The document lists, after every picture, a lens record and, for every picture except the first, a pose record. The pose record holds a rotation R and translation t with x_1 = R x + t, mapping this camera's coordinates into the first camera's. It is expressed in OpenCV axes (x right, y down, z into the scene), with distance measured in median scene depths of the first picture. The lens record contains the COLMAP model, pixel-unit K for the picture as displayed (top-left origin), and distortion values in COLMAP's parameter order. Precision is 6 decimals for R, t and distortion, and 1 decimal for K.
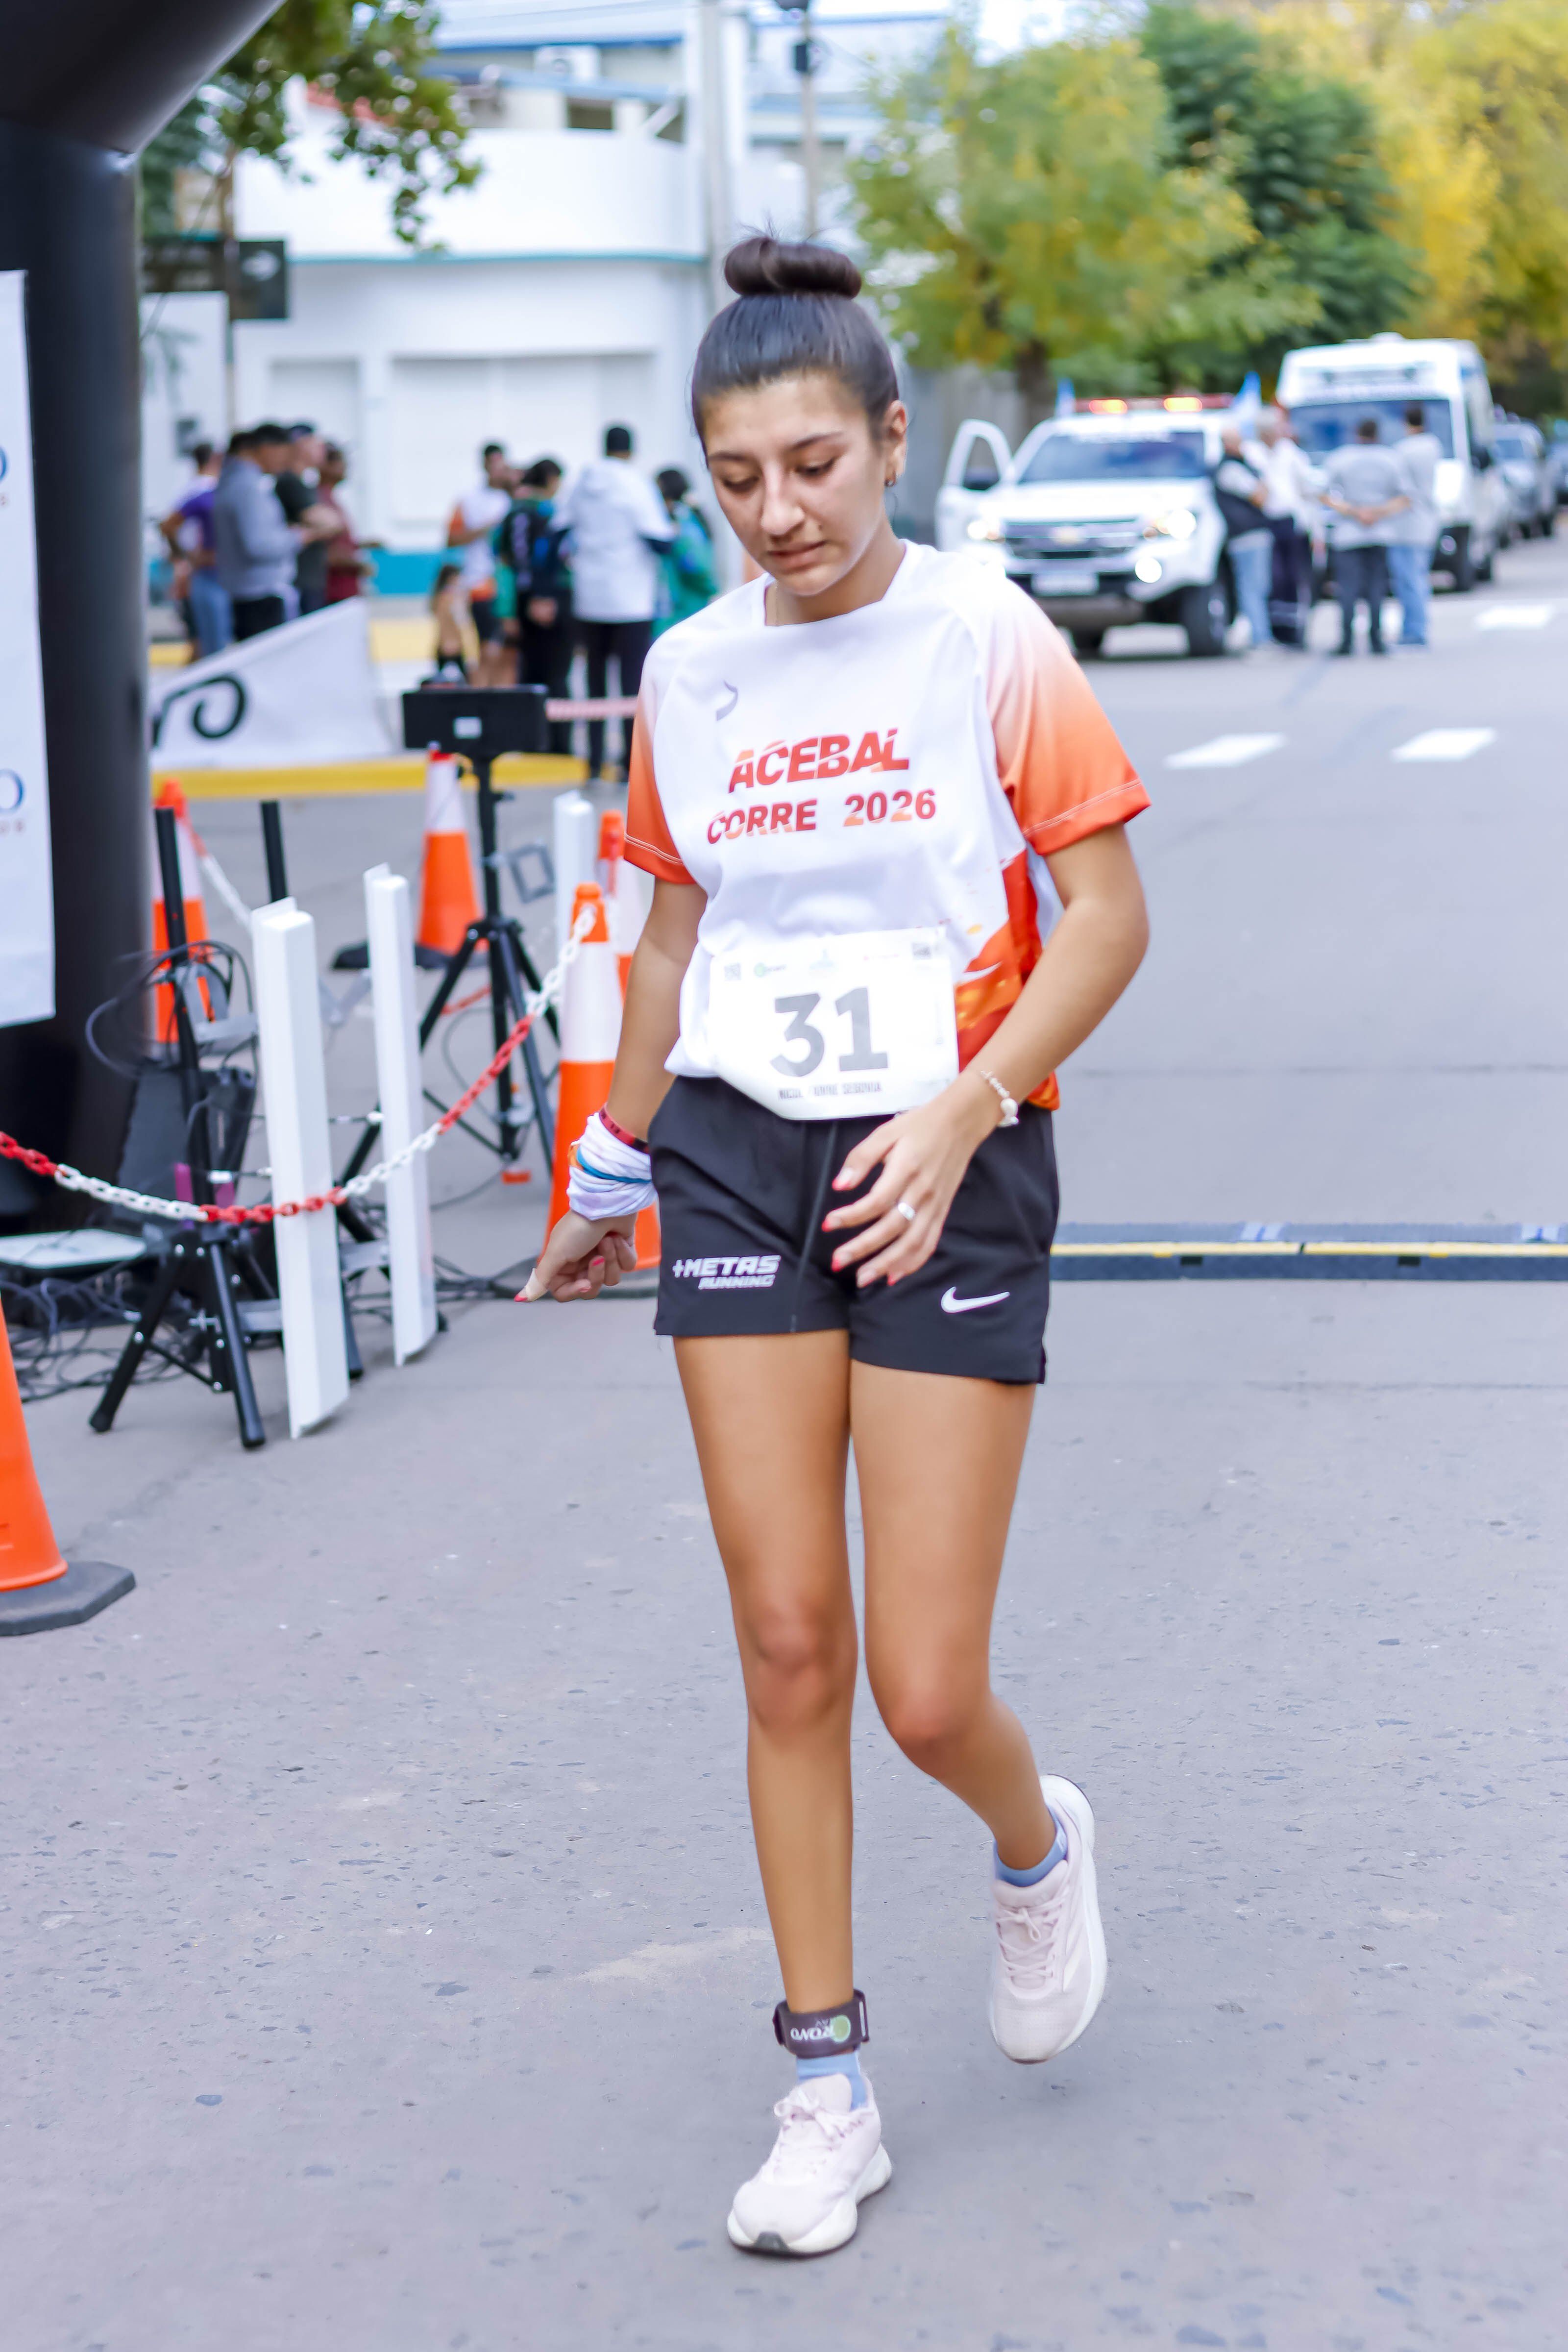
lens RADIAL K [[5449.6, 0, 784.0], [0, 5449.6, 1176.0], [0, 0, 1]] dist [-0.005610, -0.033595]
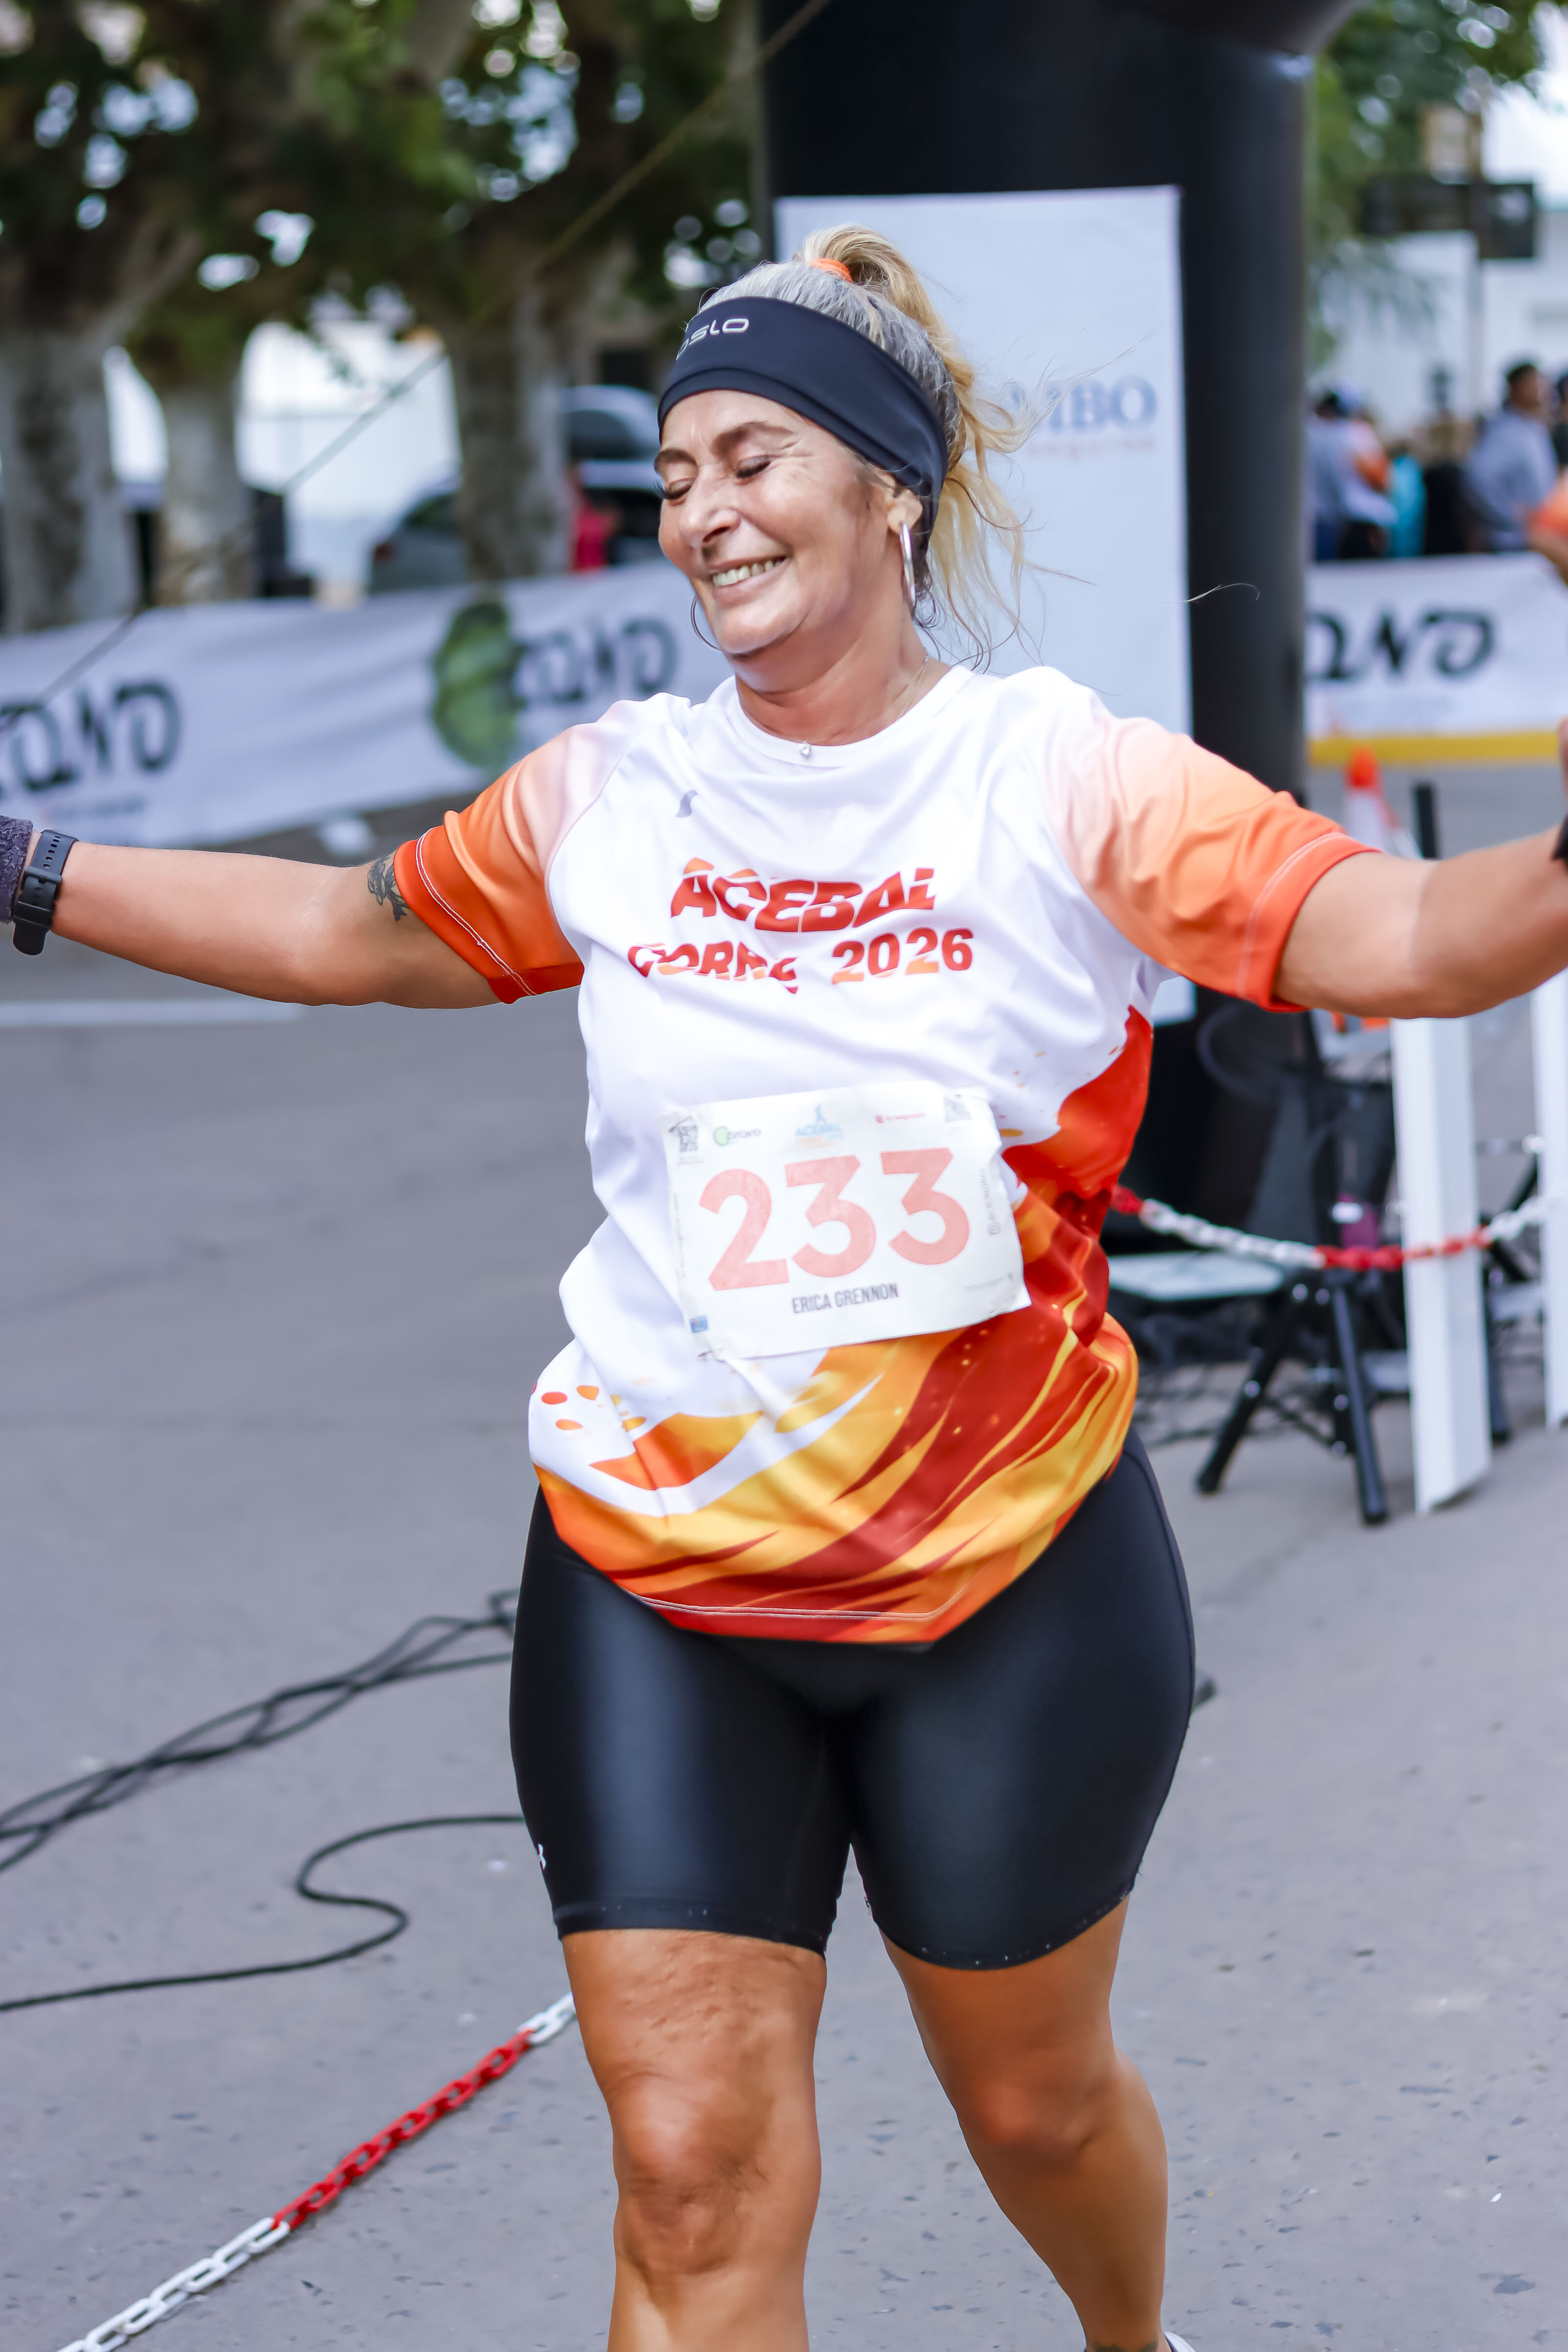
lens RADIAL K [[5476.1, 0, 784.0], [0, 5476.1, 1176.0], [0, 0, 1]] dist [0.032431, -0.476556]
pose [[0.973767, 0.029840, -0.225581, 0.006555], [-0.028180, 0.999547, 0.010575, -0.011326], [0.225794, -0.003940, 0.974167, 0.108571]]
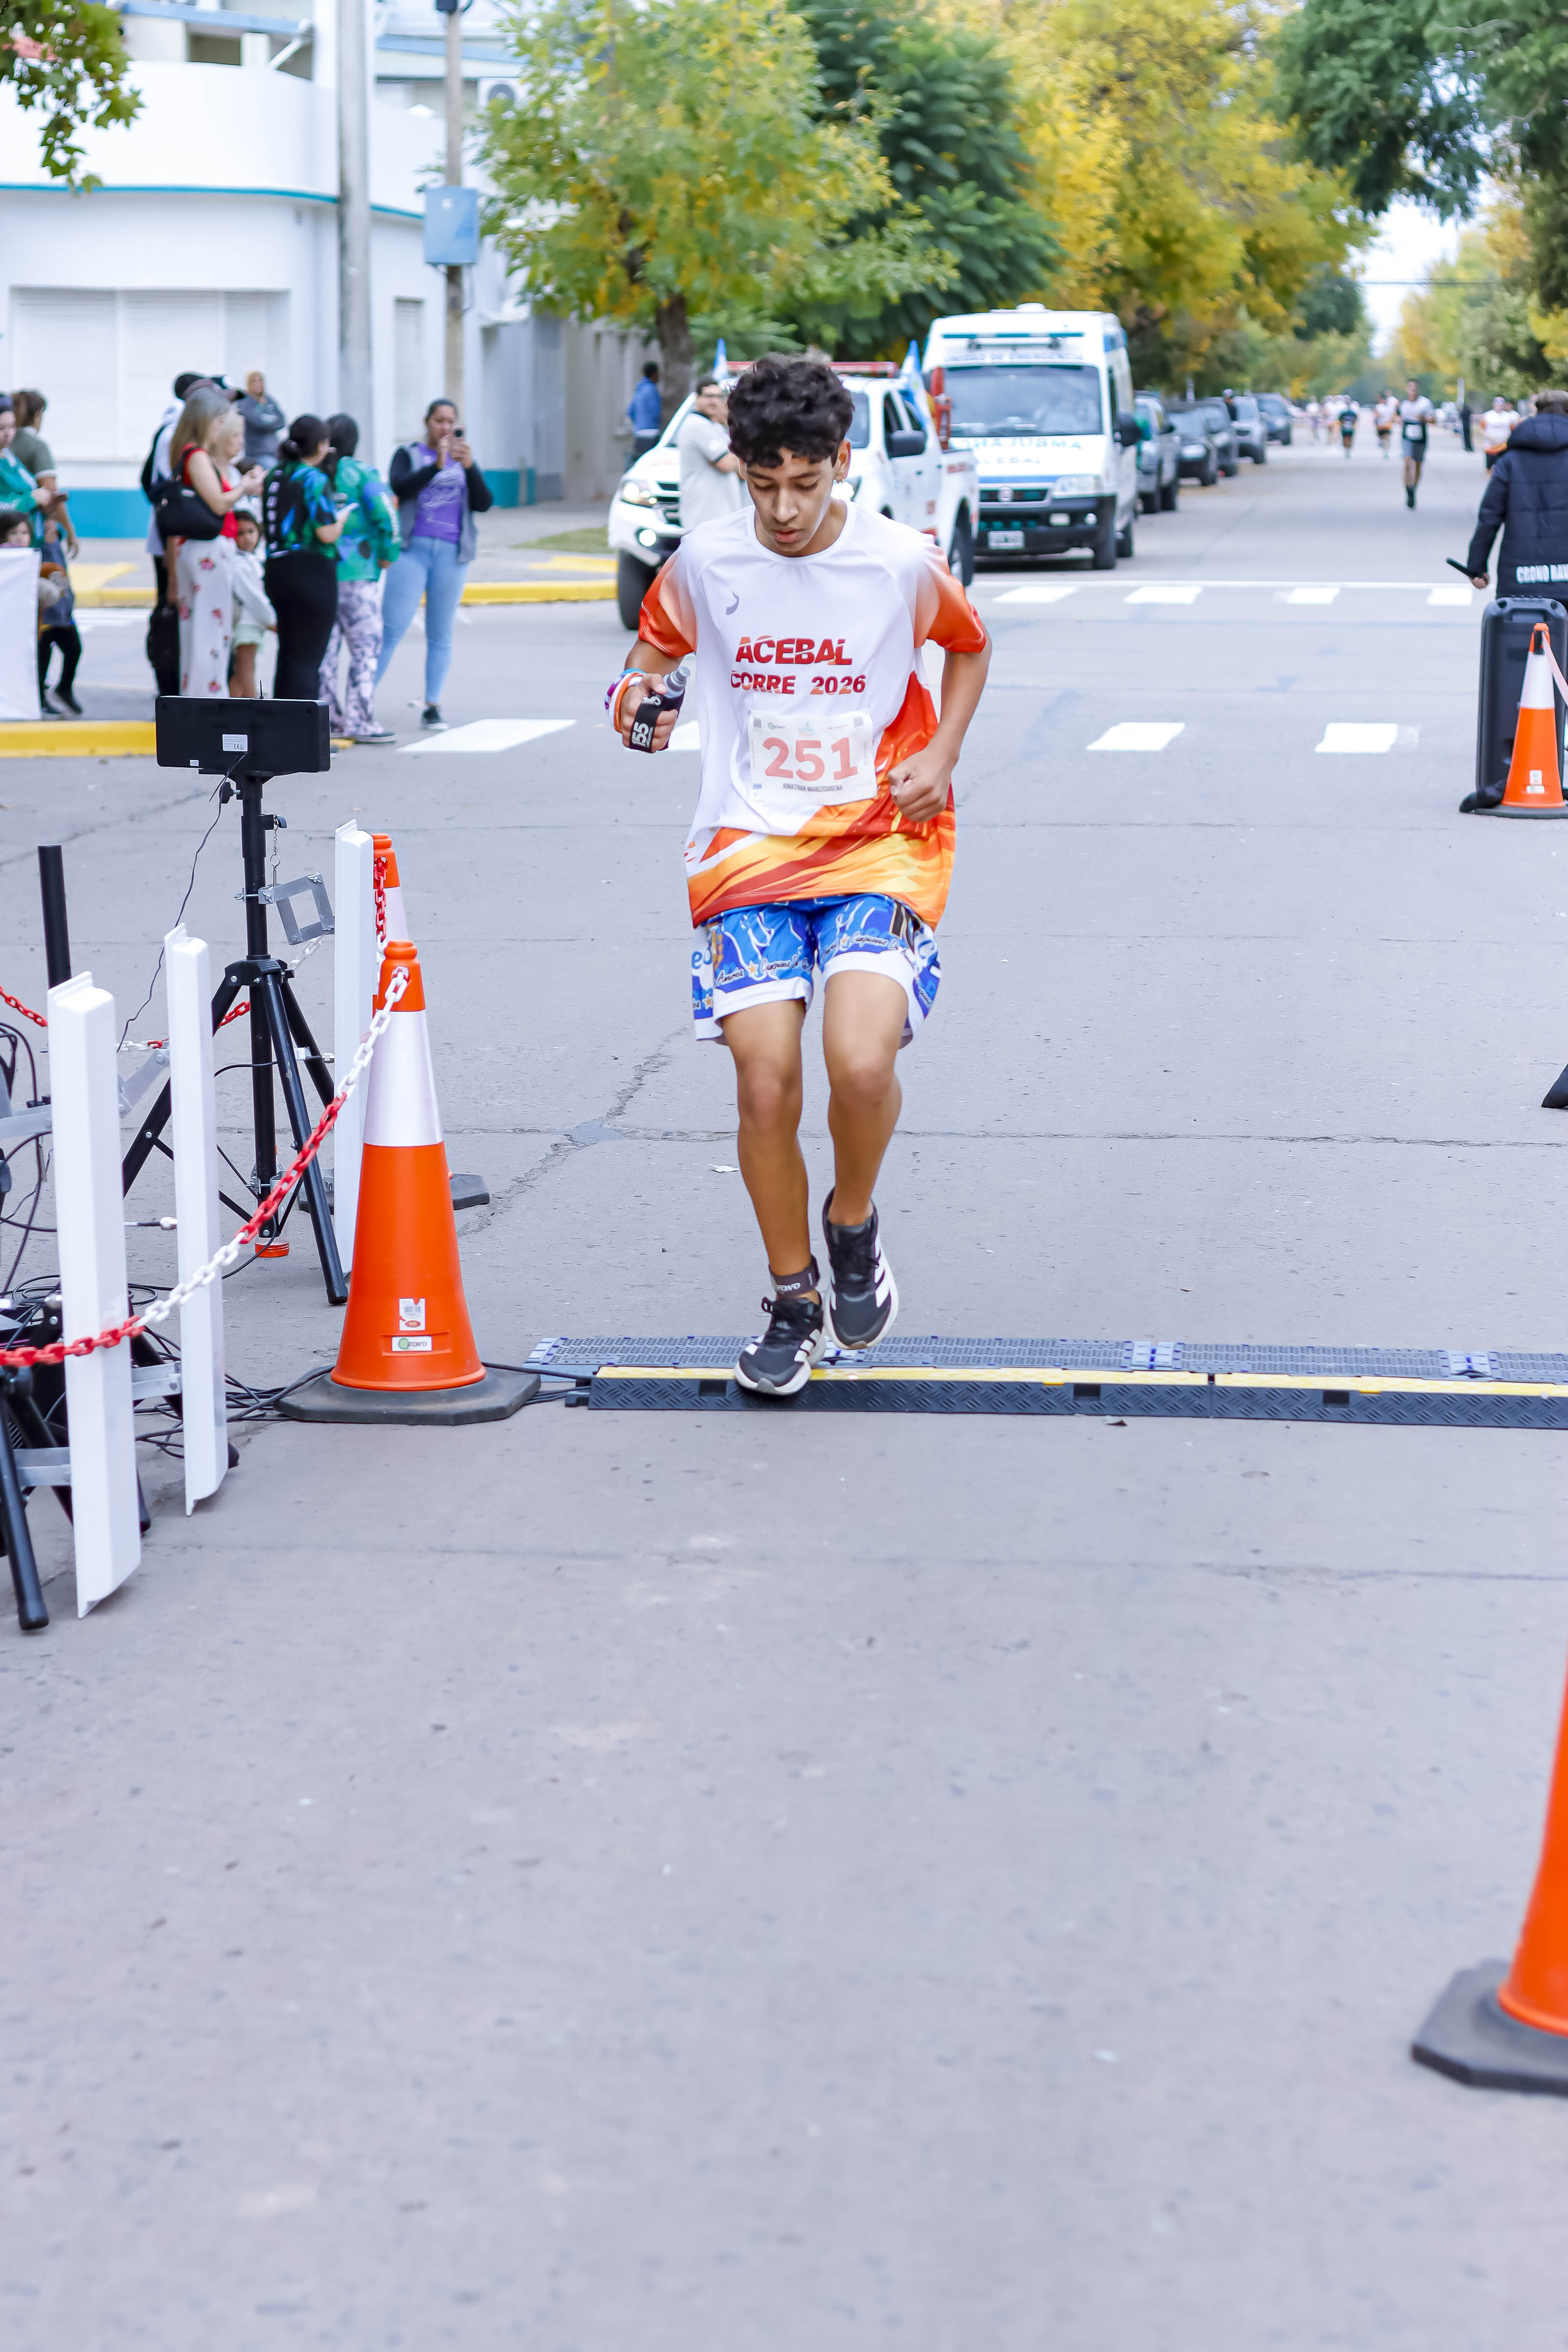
lens RADIAL K [[5439.6, 0, 784.0], [0, 5439.6, 1176.0], [0, 0, 1]] dist [-0.002833, -0.012545]
pose [[0.996649, 0.022792, 0.078554, -0.044812], [-0.023571, 0.999682, 0.009007, -0.027067], [-0.078324, -0.010829, 0.996869, 0.143238]]
